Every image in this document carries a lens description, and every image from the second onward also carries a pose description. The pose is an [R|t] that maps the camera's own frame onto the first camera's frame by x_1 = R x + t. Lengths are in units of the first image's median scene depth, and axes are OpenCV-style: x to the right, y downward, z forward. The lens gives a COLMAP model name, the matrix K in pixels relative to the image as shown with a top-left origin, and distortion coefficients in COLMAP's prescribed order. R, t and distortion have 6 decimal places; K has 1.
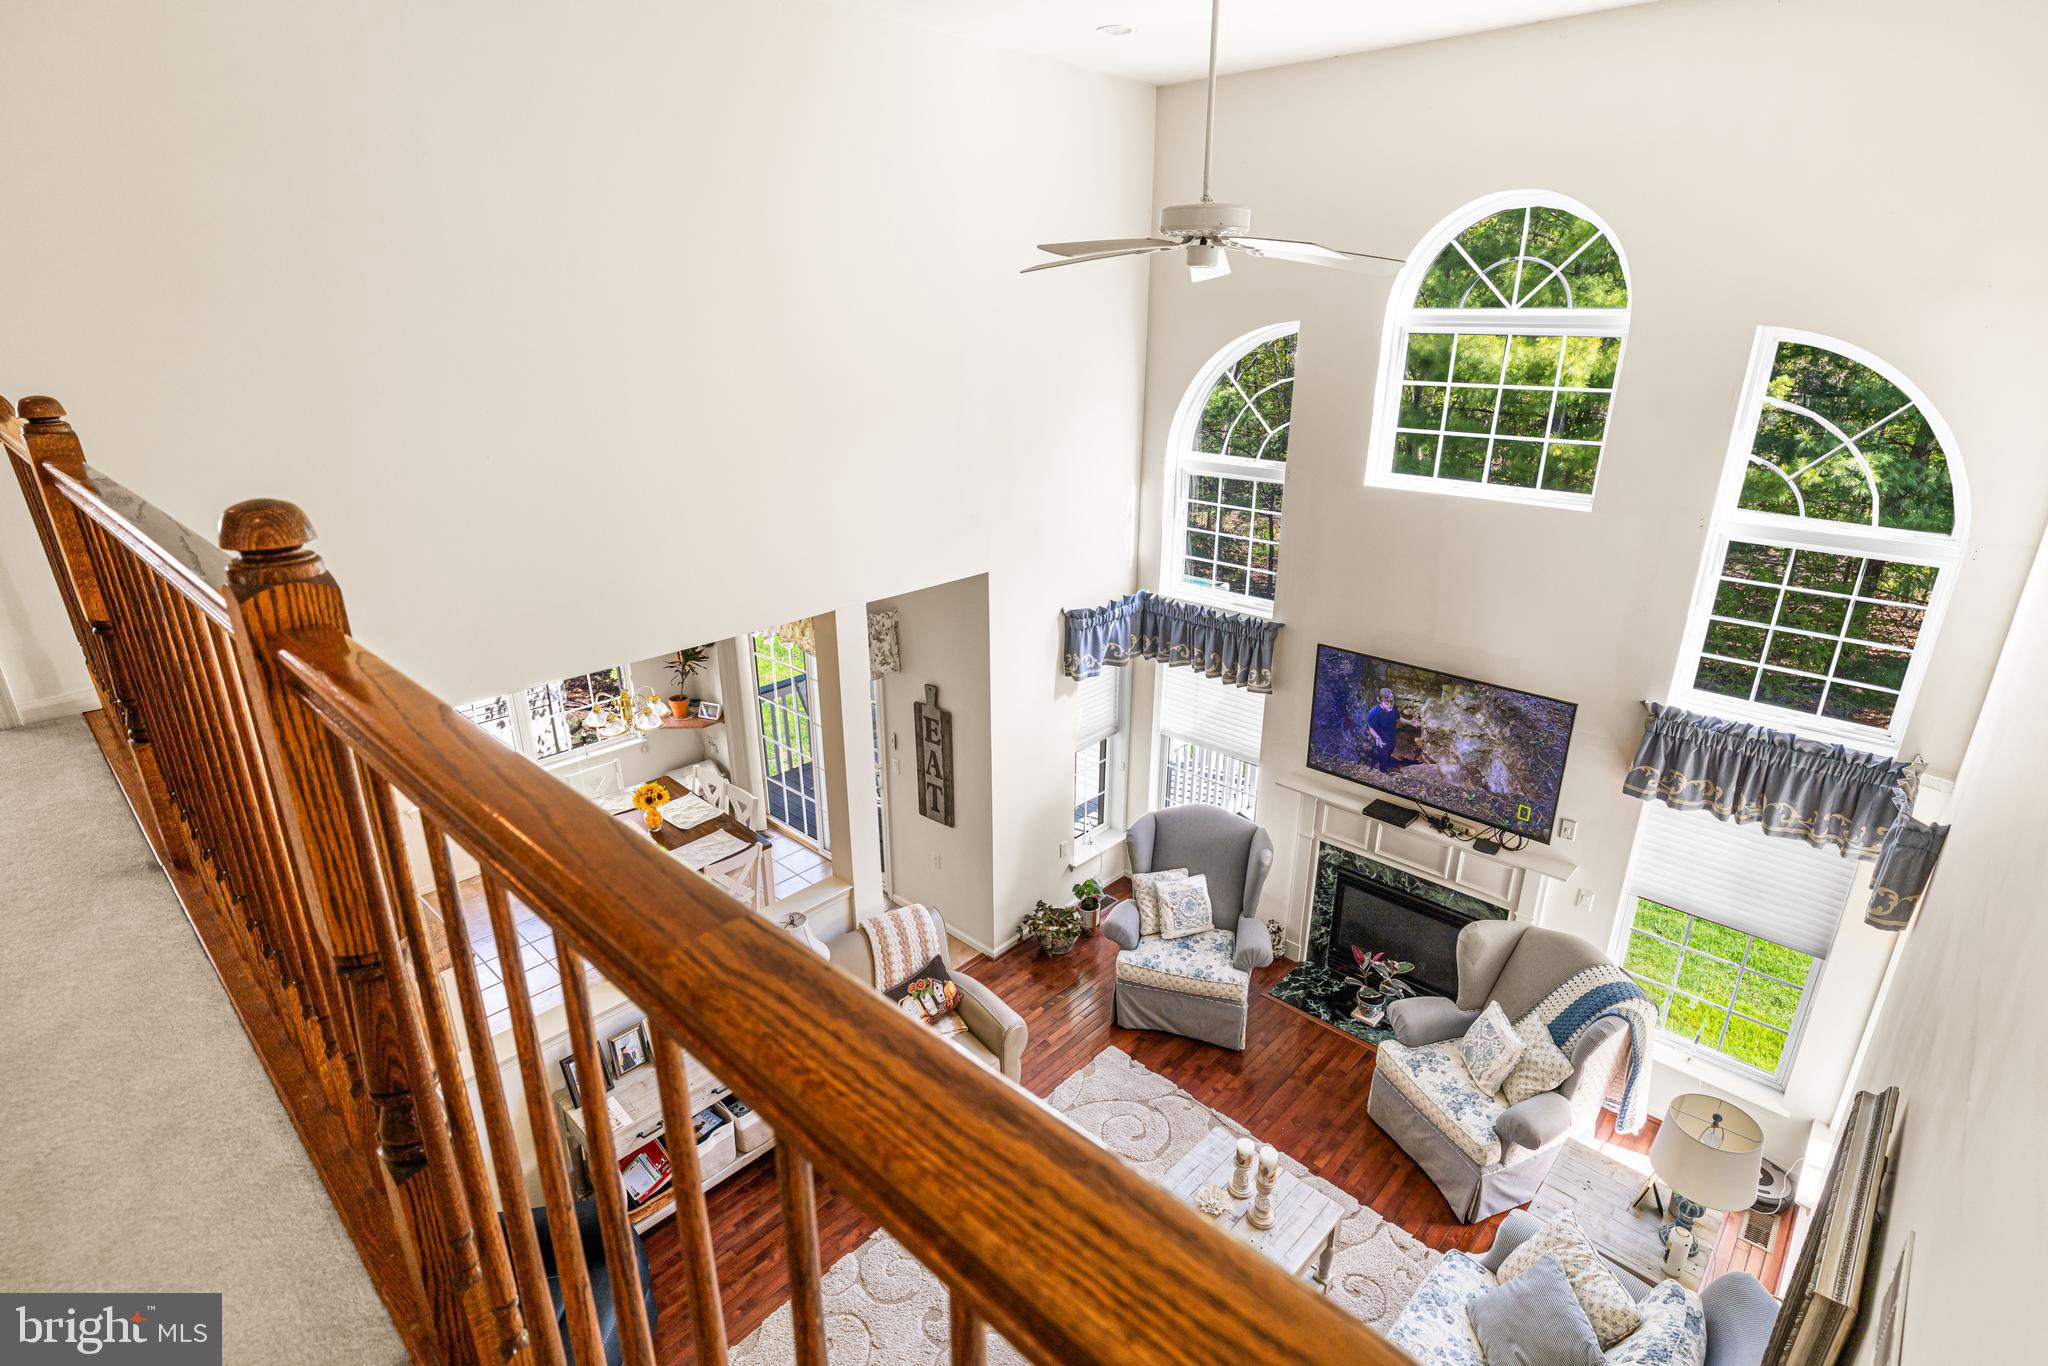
lens RADIAL K [[1003.6, 0, 1022.7], [0, 1003.6, 677.4], [0, 0, 1]] dist [-0.001310, 0.000023]
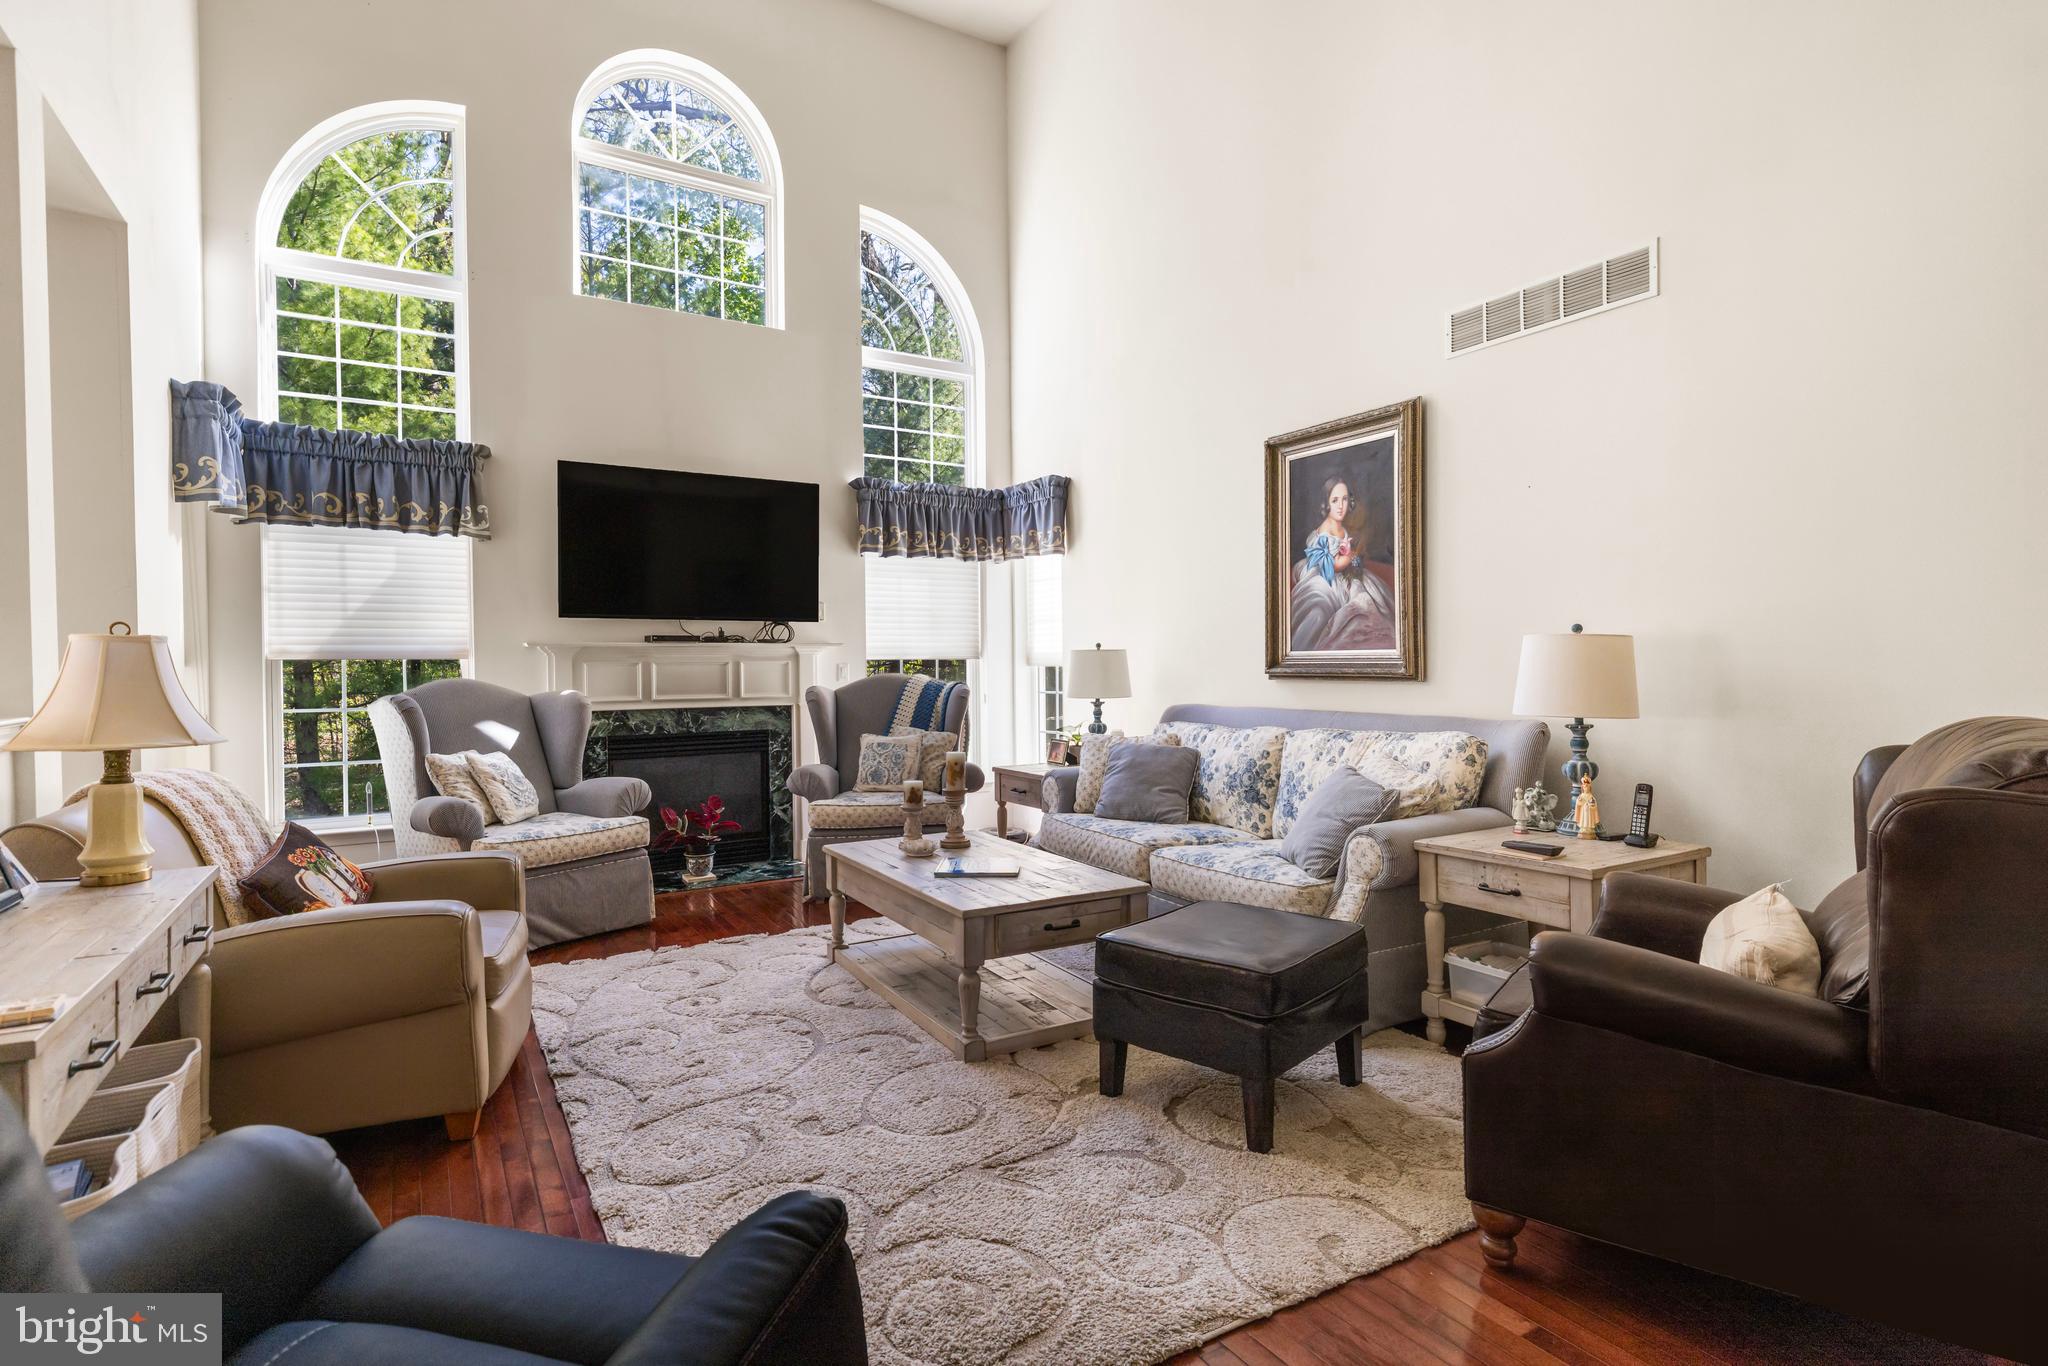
lens RADIAL K [[1003.6, 0, 1026.1], [0, 1003.6, 671.6], [0, 0, 1]] dist [-0.001310, 0.000023]
pose [[0.262057, -0.011085, 0.964989, -0.428854], [0.344679, 0.935057, -0.082861, 0.337979], [-0.901401, 0.354325, 0.248859, 0.455922]]
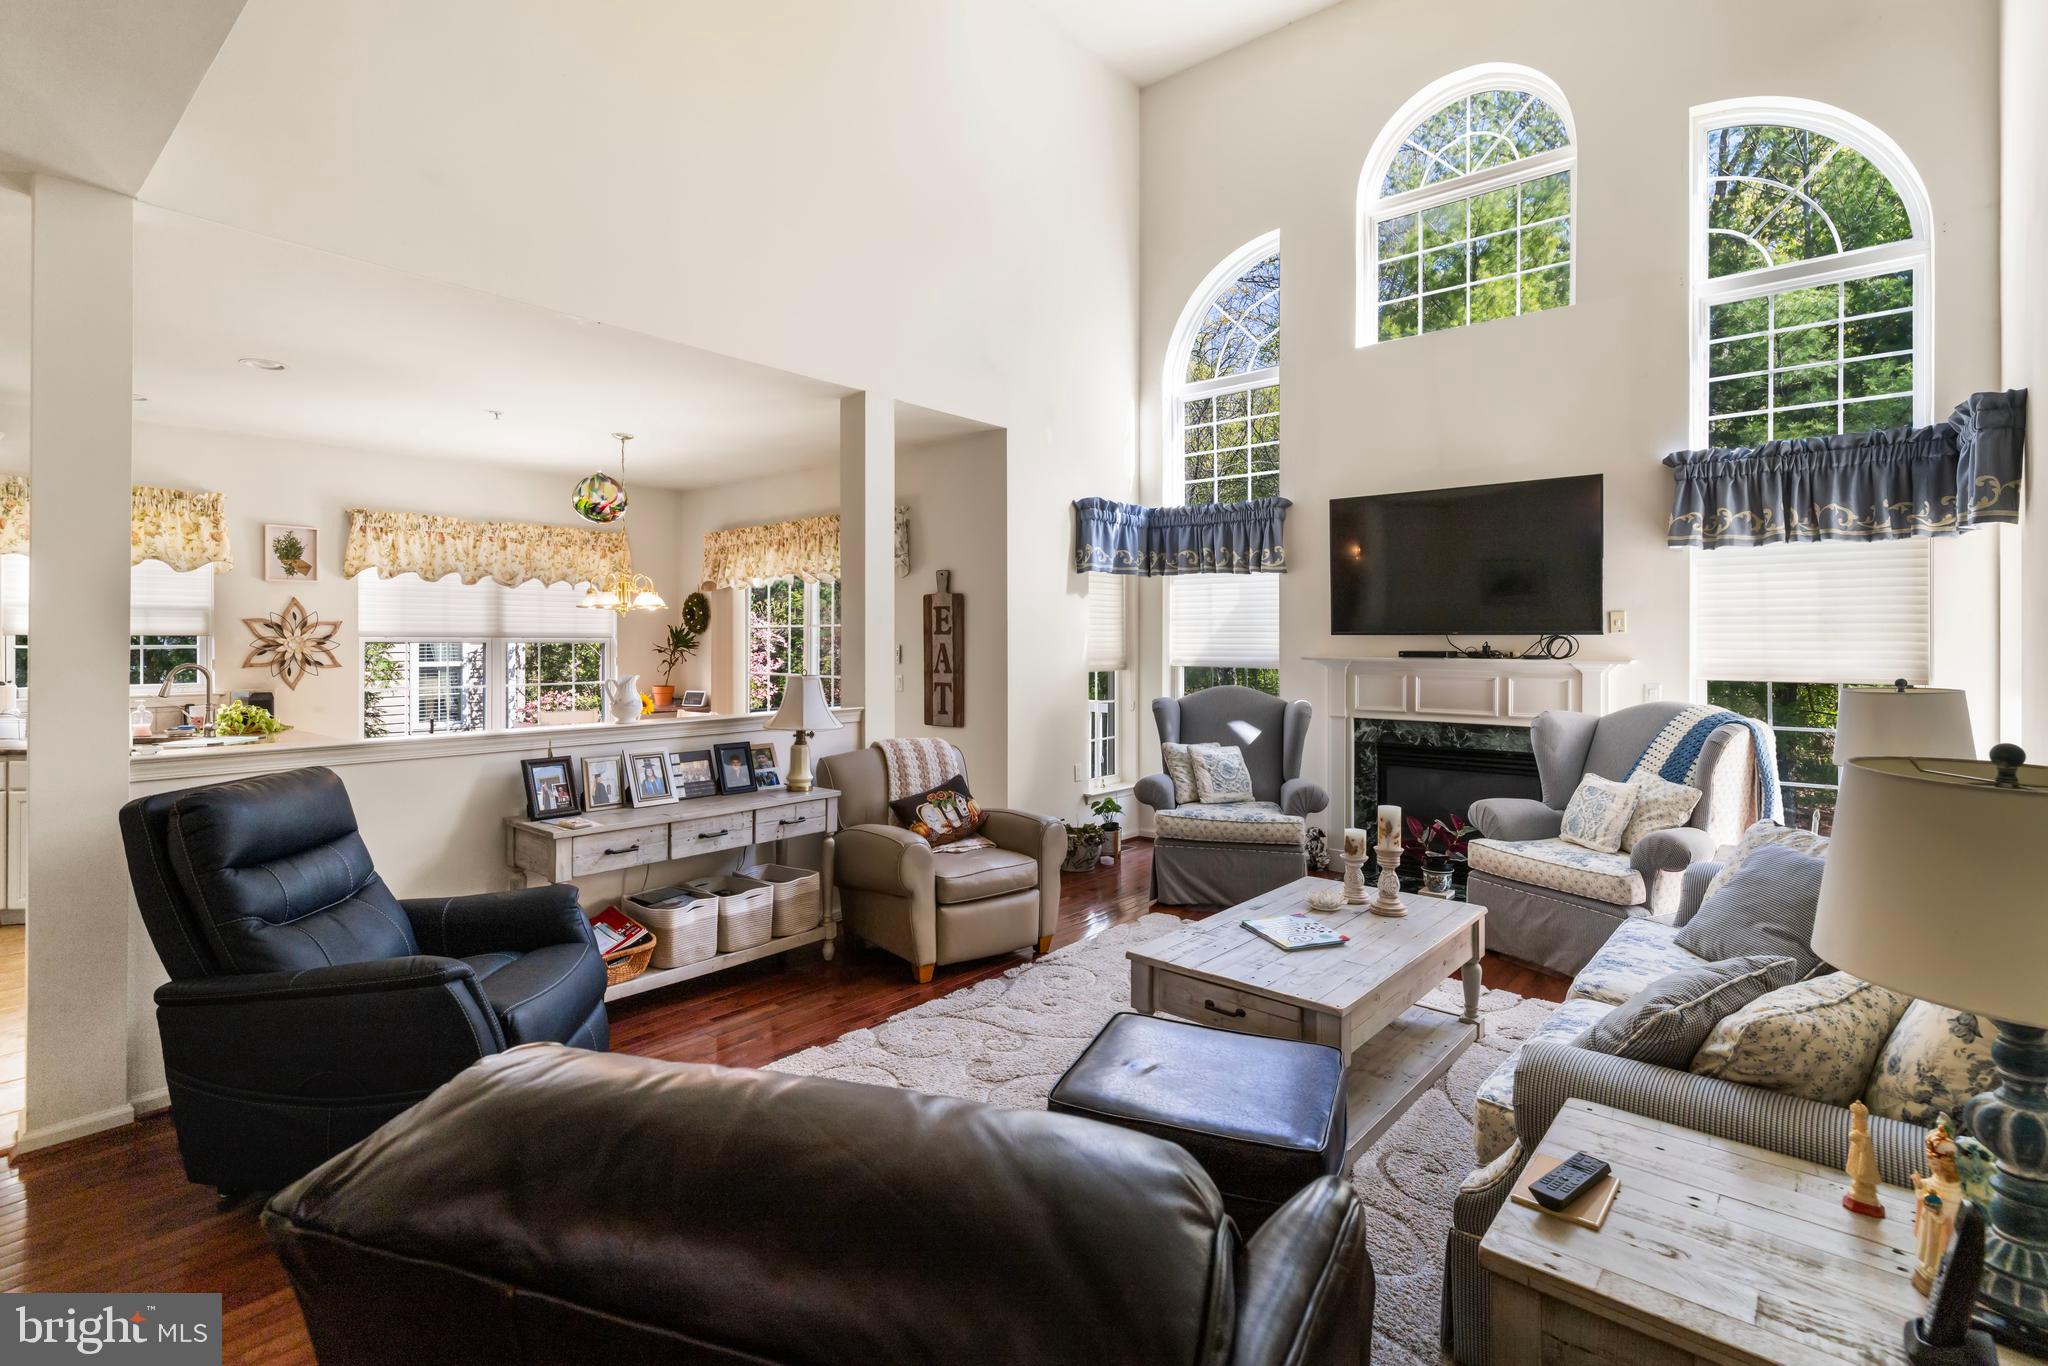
lens RADIAL K [[949.5, 0, 1019.2], [0, 949.5, 642.3], [0, 0, 1]] dist [-0.002137, 0.000474]
pose [[0.998592, -0.000743, 0.053048, -0.068354], [0.019086, 0.937985, -0.346150, 0.410156], [-0.049501, 0.346675, 0.936678, 0.156650]]
